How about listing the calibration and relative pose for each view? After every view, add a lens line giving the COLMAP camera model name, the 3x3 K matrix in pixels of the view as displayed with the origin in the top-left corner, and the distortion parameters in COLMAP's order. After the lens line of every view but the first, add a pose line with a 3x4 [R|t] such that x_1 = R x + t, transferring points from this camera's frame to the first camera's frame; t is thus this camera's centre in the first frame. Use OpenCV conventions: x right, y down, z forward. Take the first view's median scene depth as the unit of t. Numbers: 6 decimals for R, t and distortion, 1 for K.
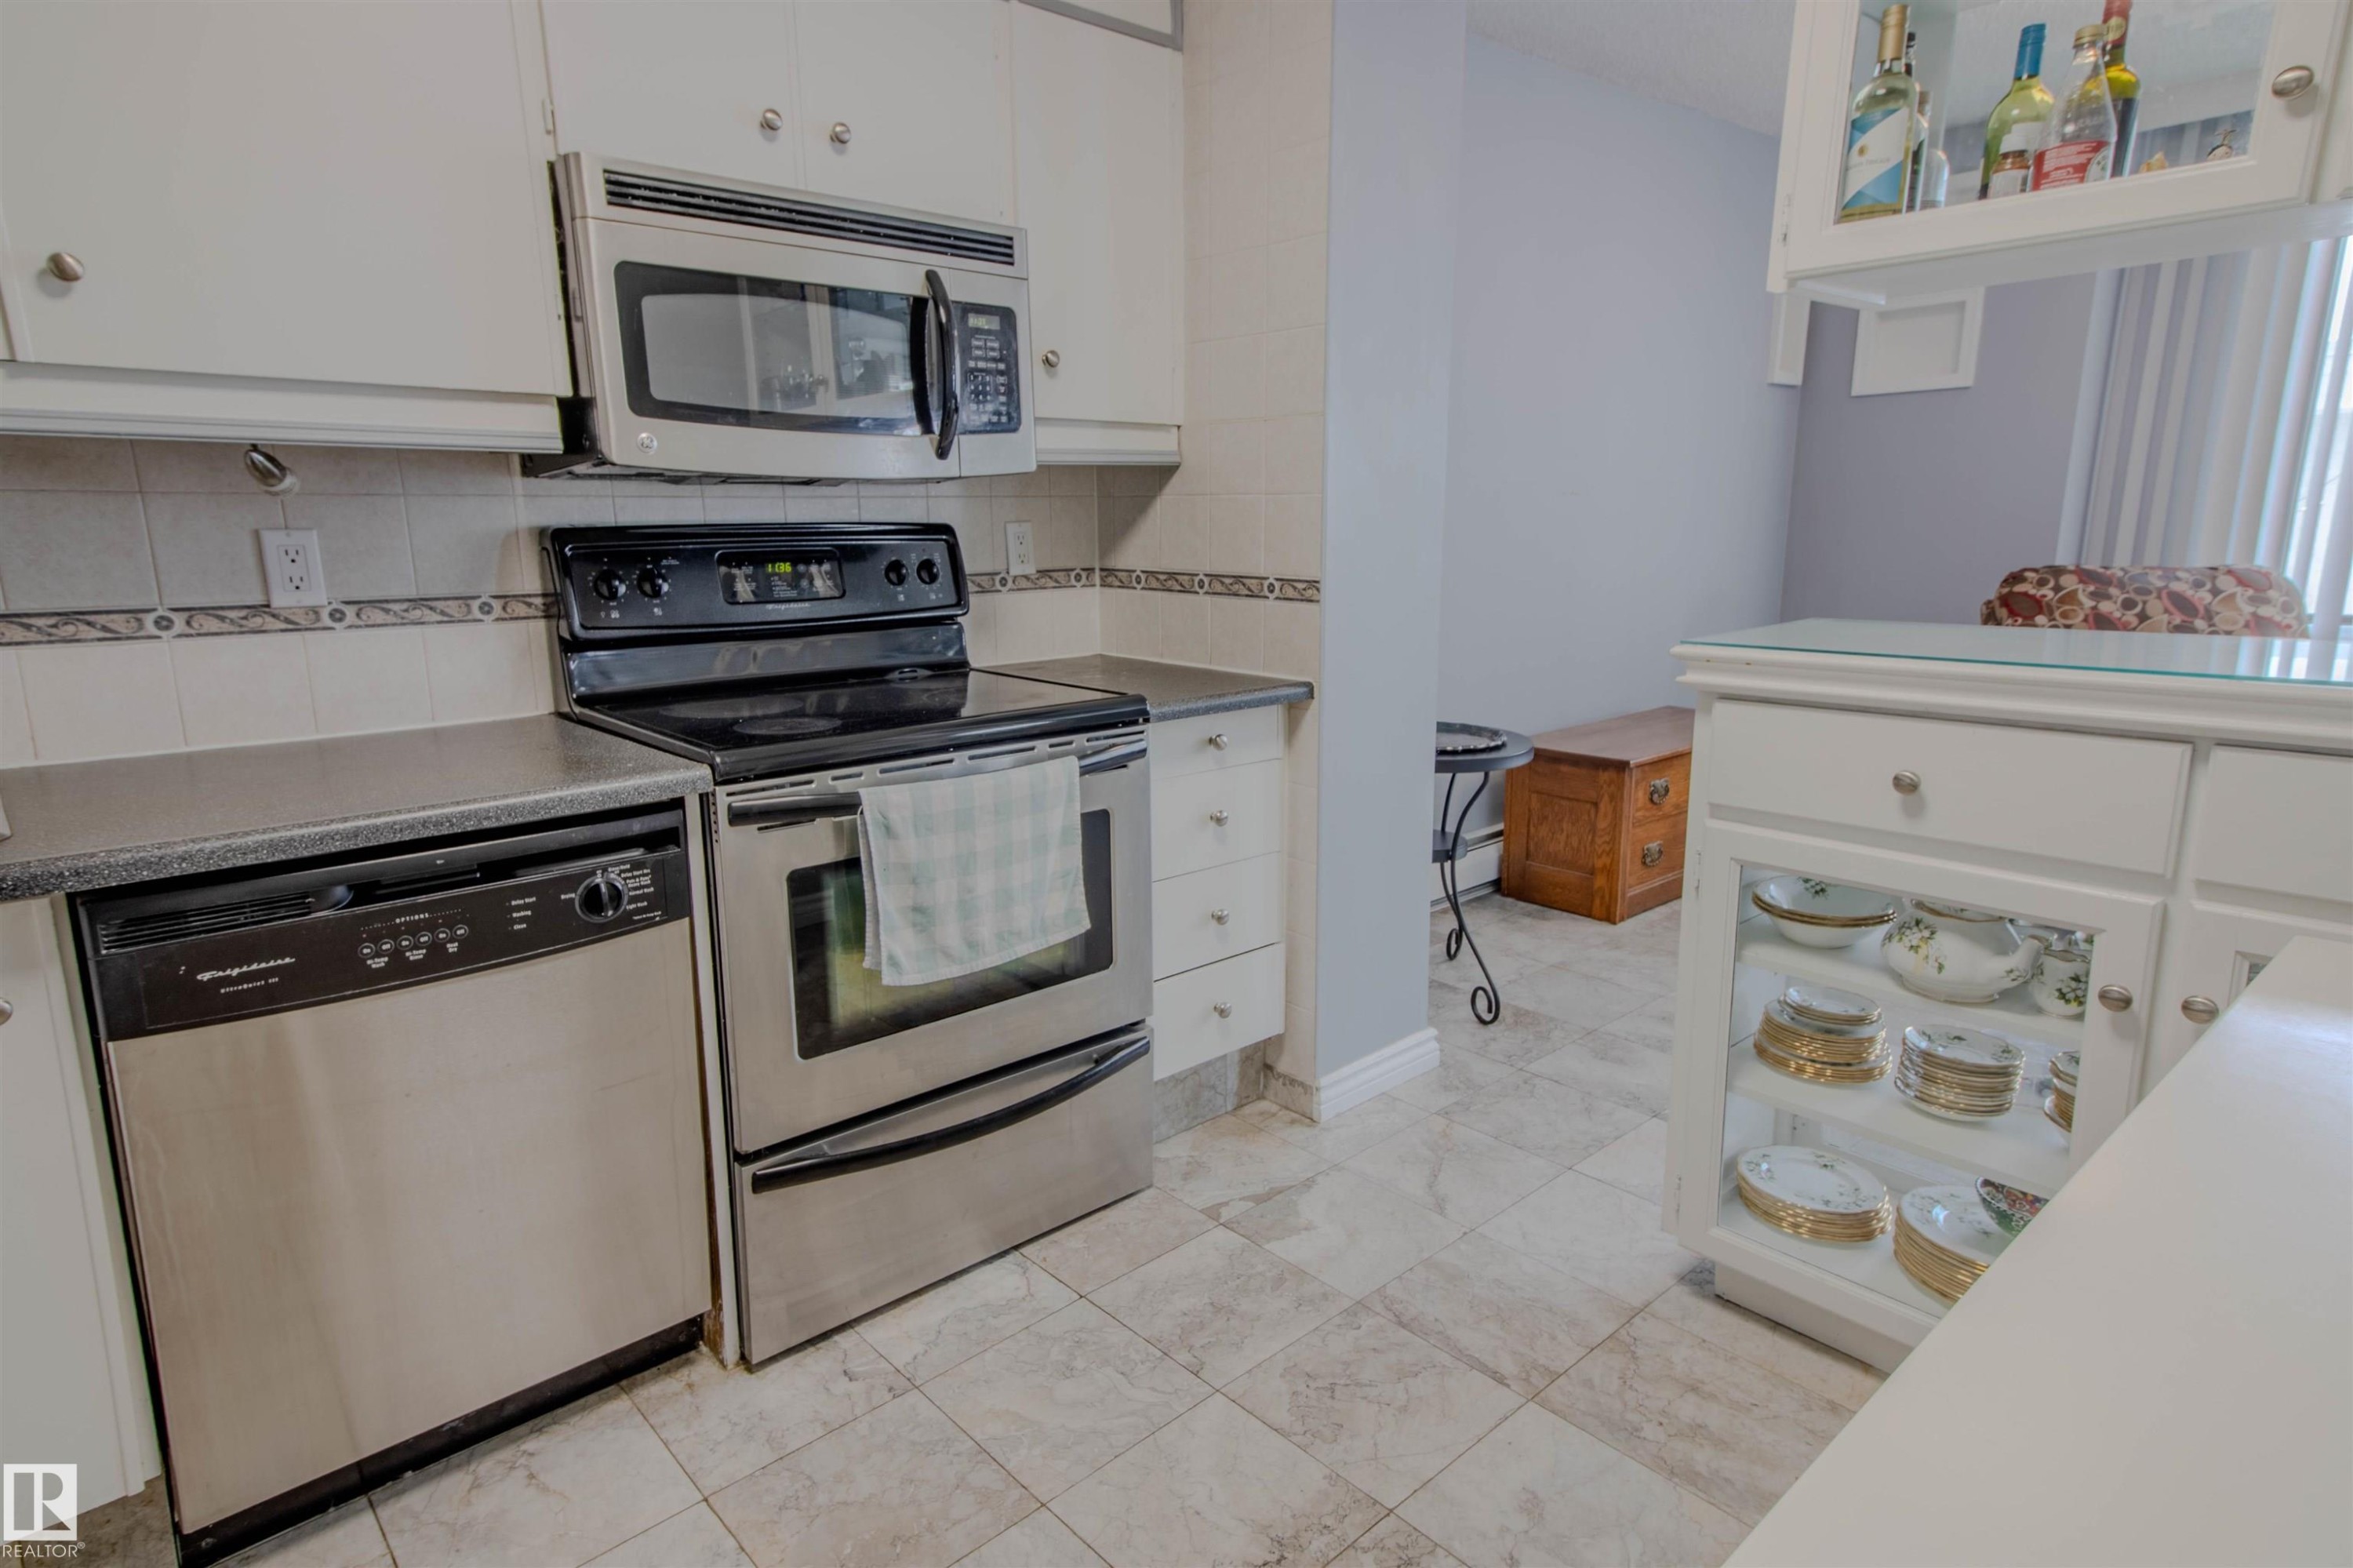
lens RADIAL K [[1370.7, 0, 1176.5], [0, 1370.7, 784.0], [0, 0, 1]] dist [0.119923, 0.000315]
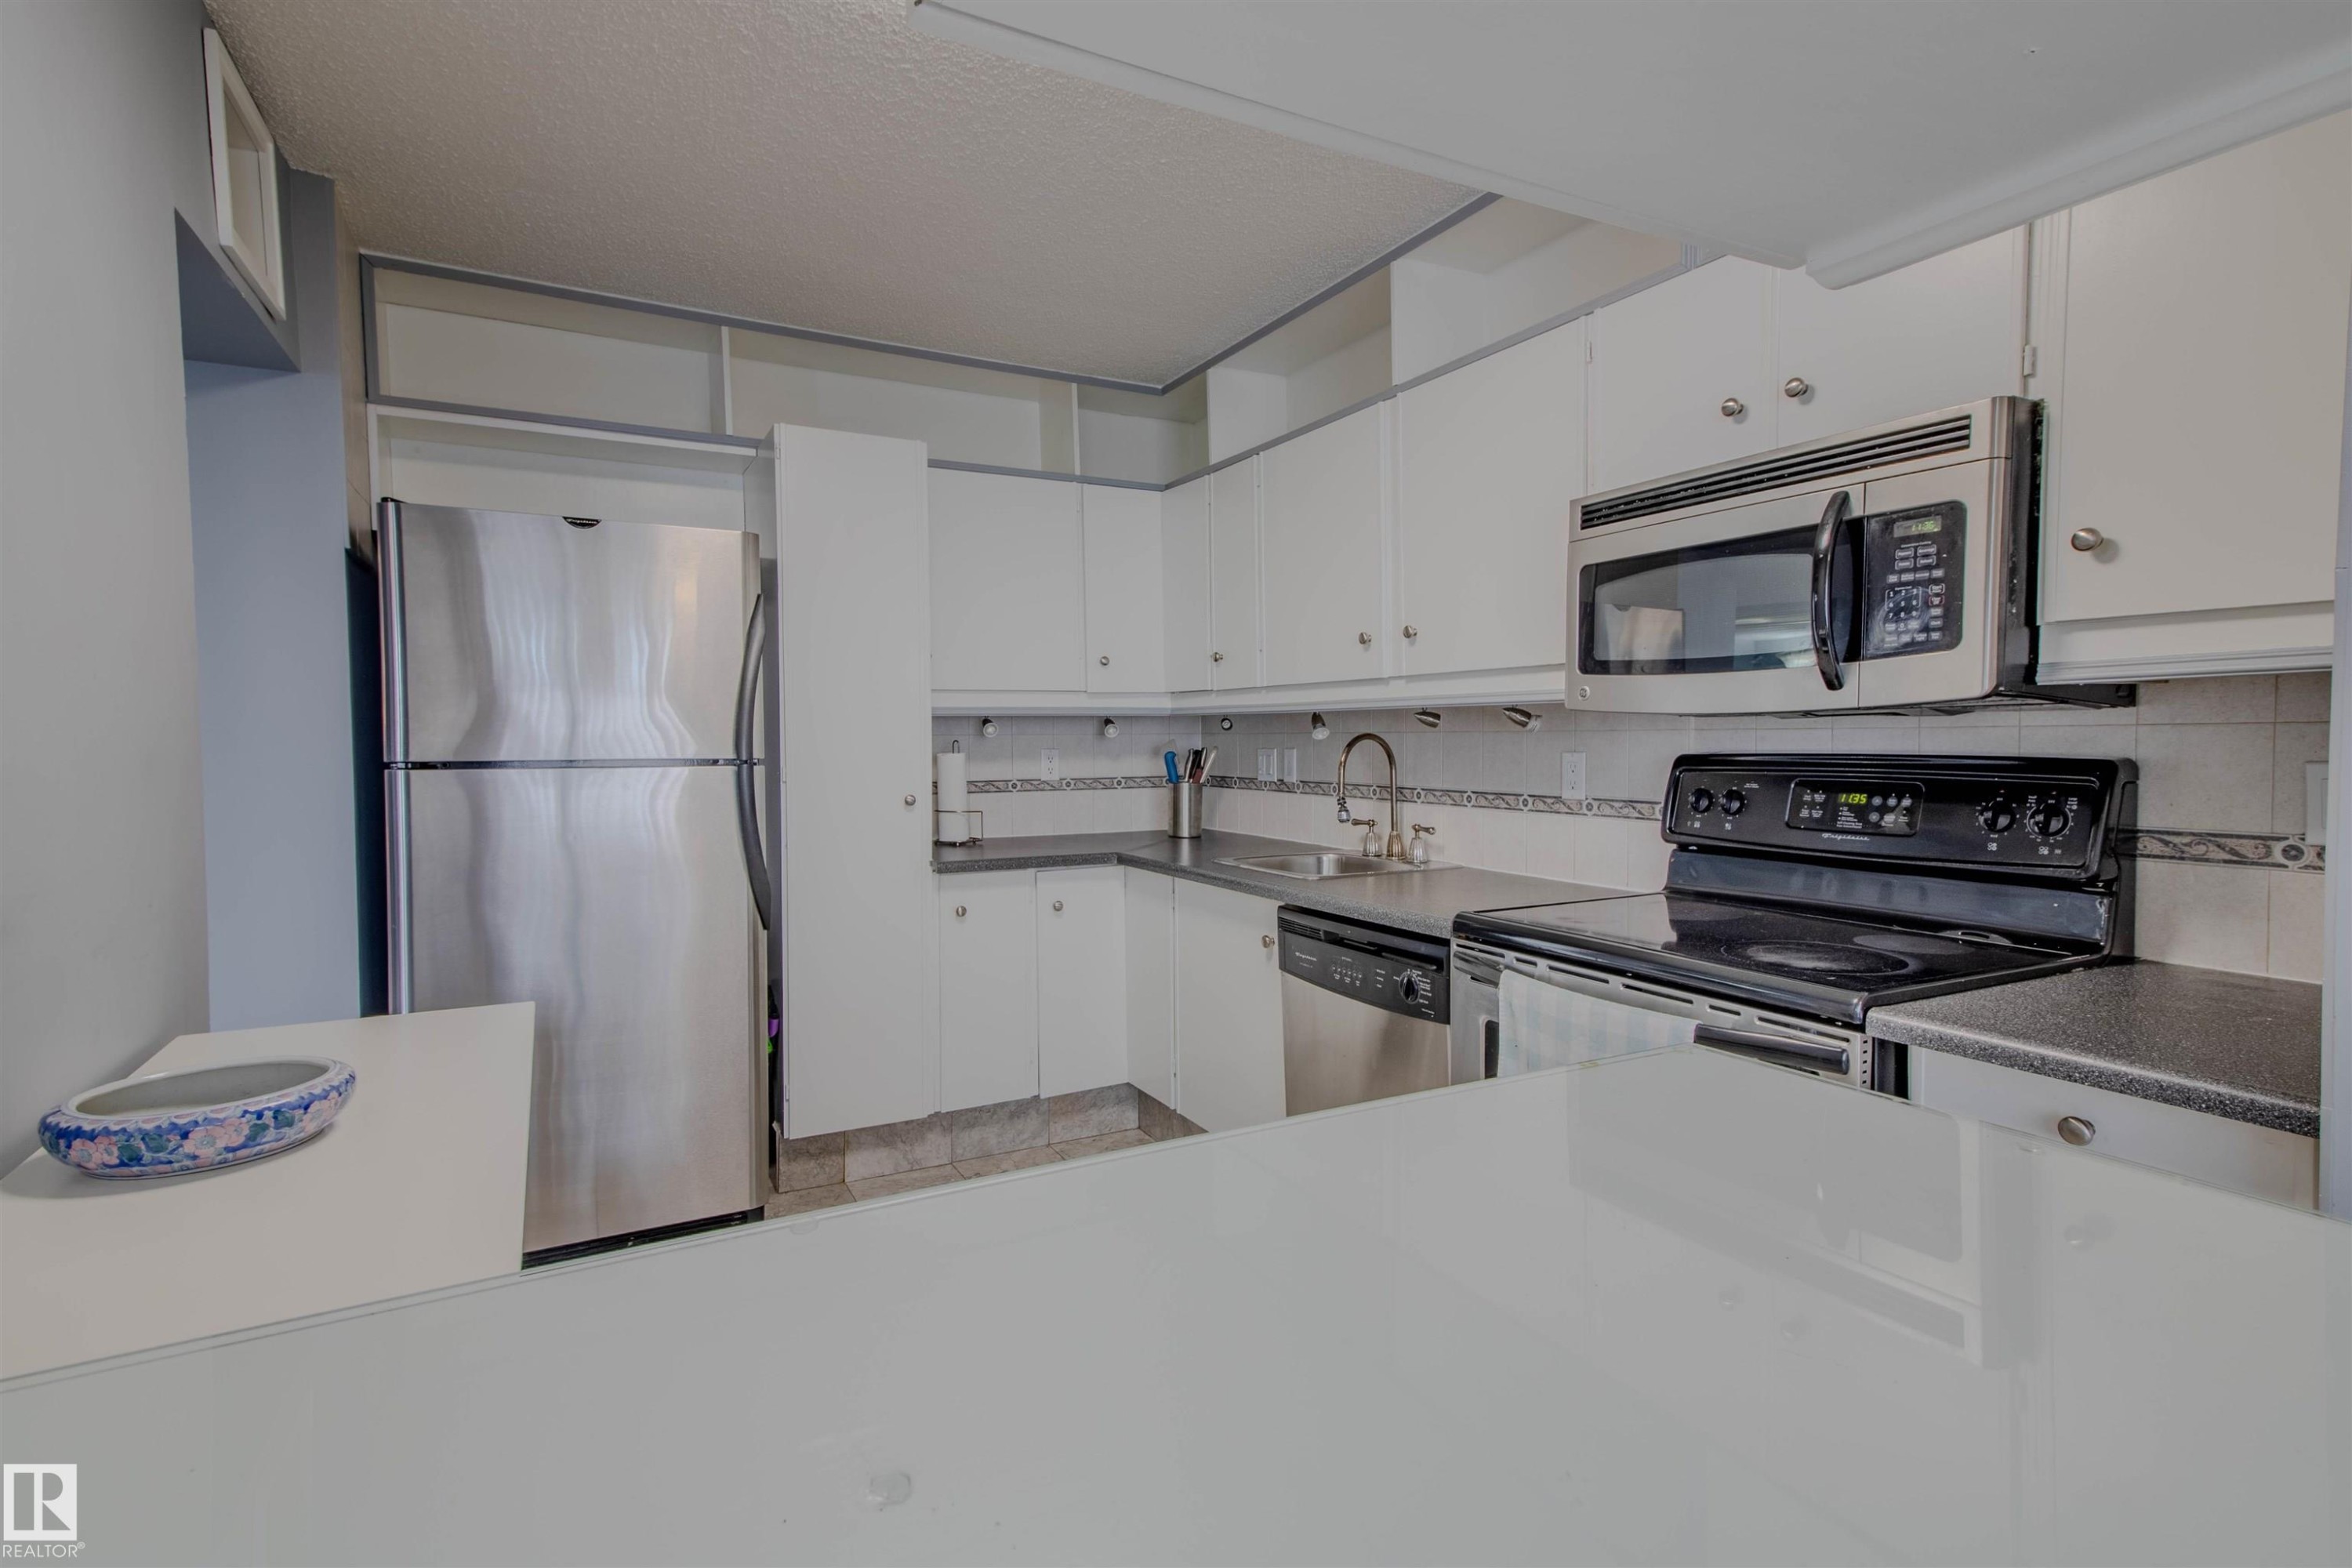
lens RADIAL K [[1155.8, 0, 1176.0], [0, 1155.8, 784.0], [0, 0, 1]] dist [0.051101, 0.000008]
pose [[-0.226617, 0.054068, -0.972482, 0.664663], [-0.200885, 0.974396, 0.100987, -0.162277], [0.953043, 0.218242, -0.209953, 0.753994]]
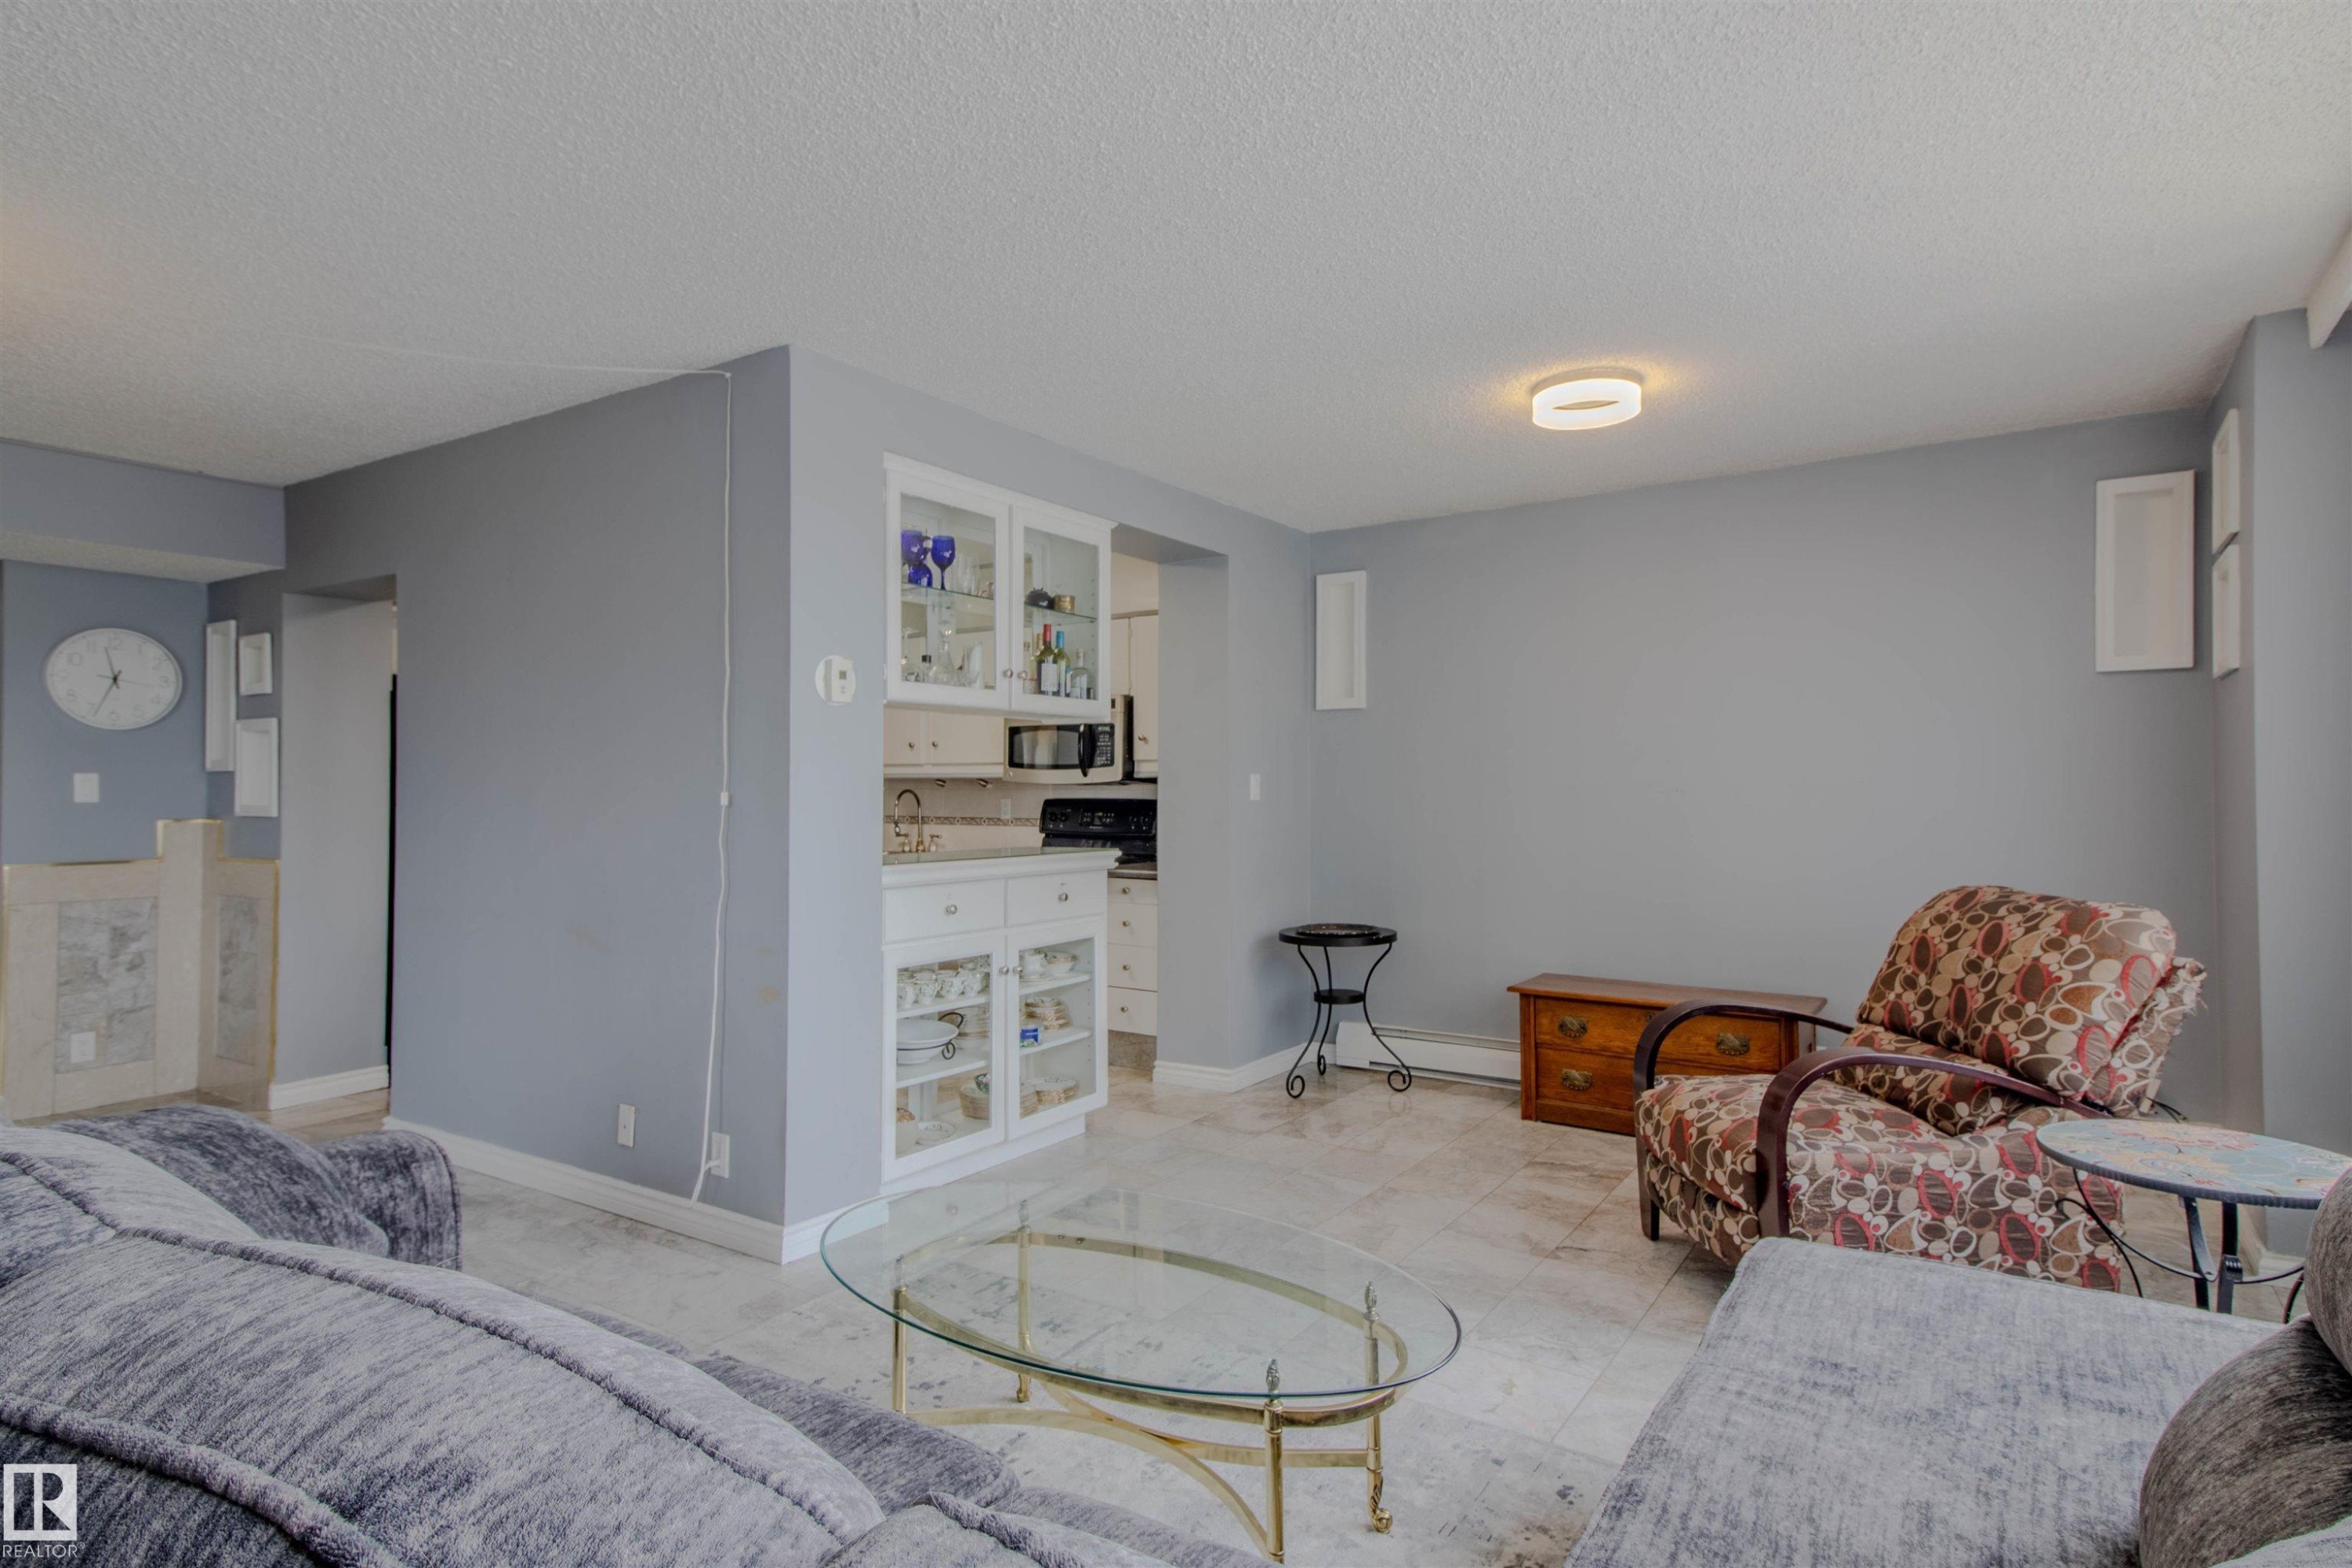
lens RADIAL K [[1195.9, 0, 1175.1], [0, 1195.9, 757.2], [0, 0, 1]] dist [0.049593, -0.009011]
pose [[0.252628, -0.012803, -0.967479, 2.217023], [-0.206446, 0.976173, -0.066825, -0.145421], [0.945283, 0.216614, 0.243966, 0.558083]]
